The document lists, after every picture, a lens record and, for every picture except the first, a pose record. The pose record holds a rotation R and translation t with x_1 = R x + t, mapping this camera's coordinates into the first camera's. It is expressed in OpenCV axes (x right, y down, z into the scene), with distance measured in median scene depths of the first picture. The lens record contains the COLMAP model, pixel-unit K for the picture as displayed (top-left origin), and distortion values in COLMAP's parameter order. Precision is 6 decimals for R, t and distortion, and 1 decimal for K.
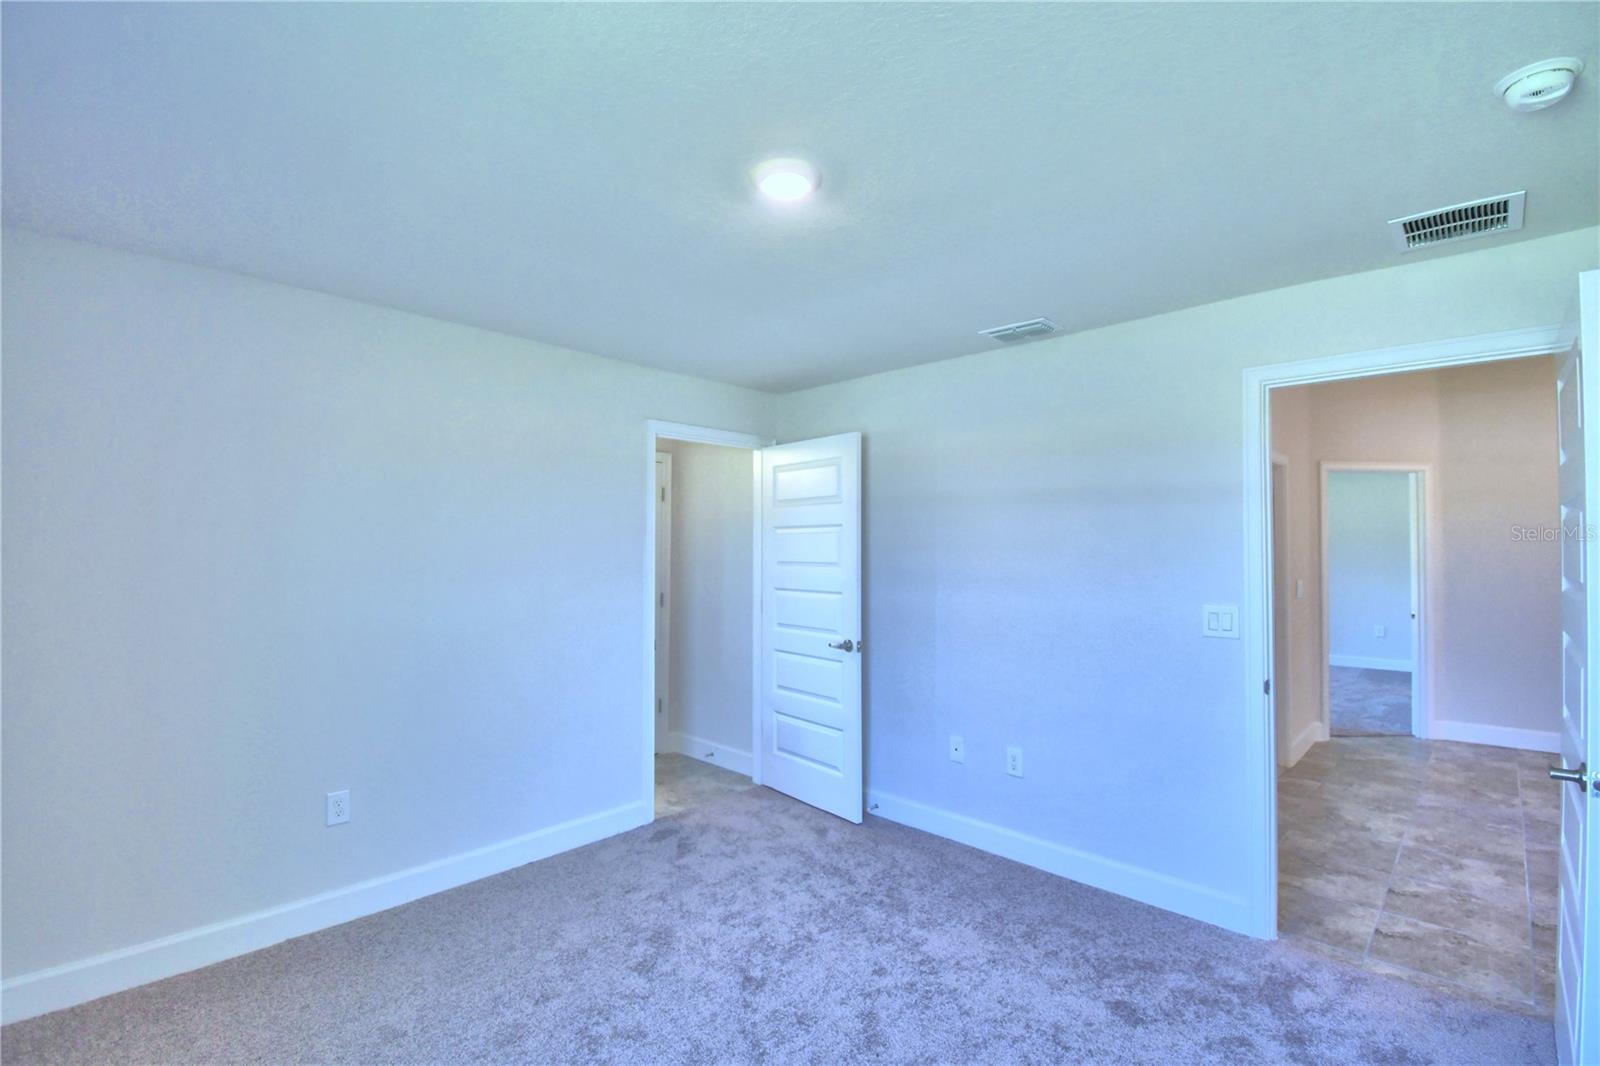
lens RADIAL K [[700.8, 0, 796.5], [0, 700.8, 535.3], [0, 0, 1]] dist [0.031802, -0.028852]
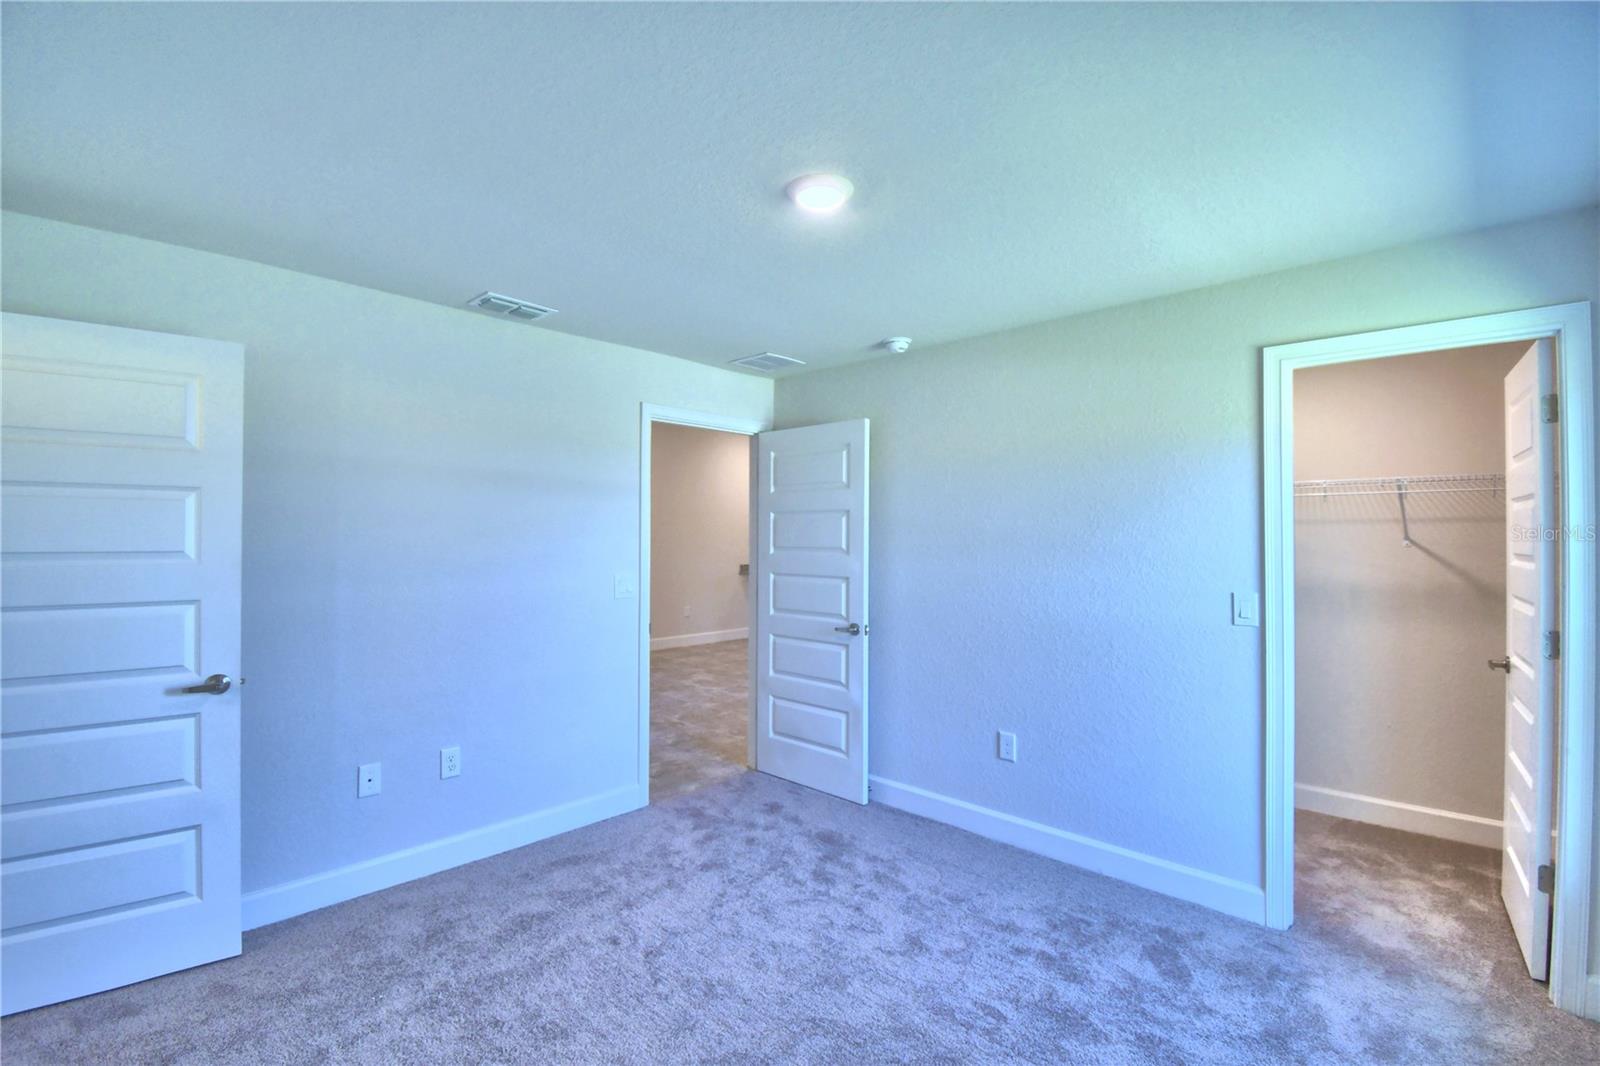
lens RADIAL K [[700.8, 0, 796.5], [0, 700.8, 535.3], [0, 0, 1]] dist [0.031802, -0.028852]
pose [[0.030391, 0.003594, 0.999532, -0.610136], [-0.024590, 0.999694, -0.002847, 0.017498], [-0.999236, -0.024492, 0.030470, 0.541450]]
